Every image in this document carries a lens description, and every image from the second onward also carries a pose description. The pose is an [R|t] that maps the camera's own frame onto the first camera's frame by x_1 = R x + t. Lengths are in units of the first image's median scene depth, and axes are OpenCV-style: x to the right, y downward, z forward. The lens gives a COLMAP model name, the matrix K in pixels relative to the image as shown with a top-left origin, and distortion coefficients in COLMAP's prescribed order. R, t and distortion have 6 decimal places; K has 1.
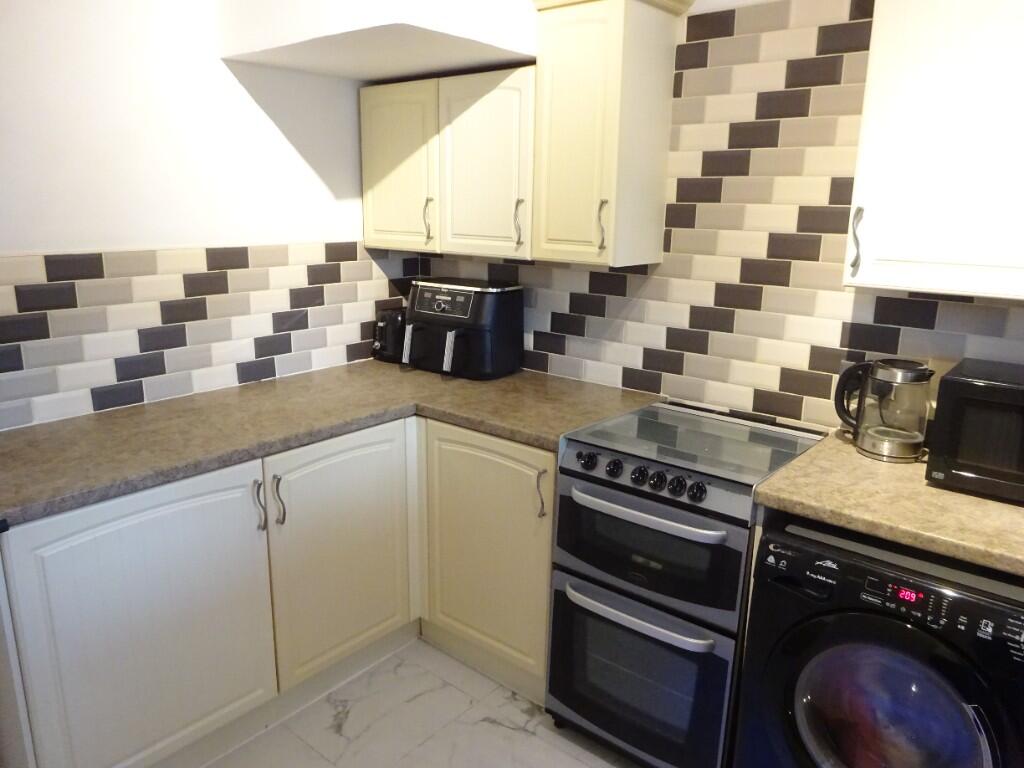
lens RADIAL K [[749.9, 0, 509.8], [0, 749.9, 388.3], [0, 0, 1]] dist [-0.002789, 0.004222]
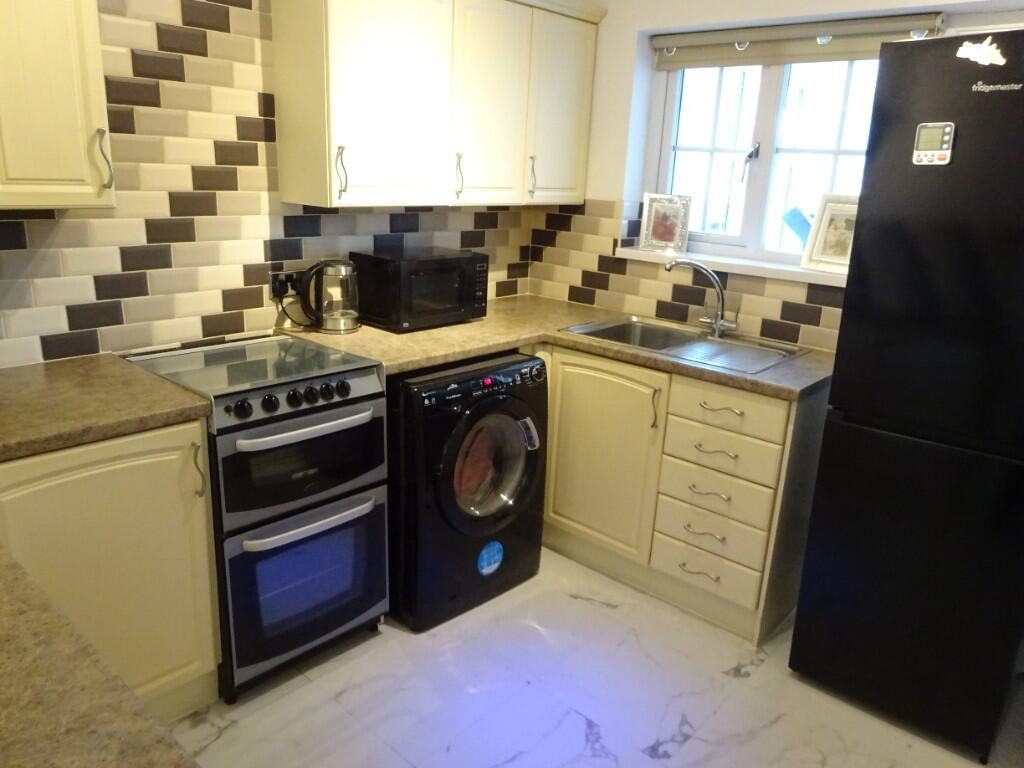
lens RADIAL K [[749.9, 0, 509.8], [0, 749.9, 388.3], [0, 0, 1]] dist [-0.002789, 0.004222]
pose [[0.048348, -0.301492, 0.952242, -0.780557], [0.197657, 0.937392, 0.286754, -0.136678], [-0.979078, 0.174353, 0.104913, 0.538458]]
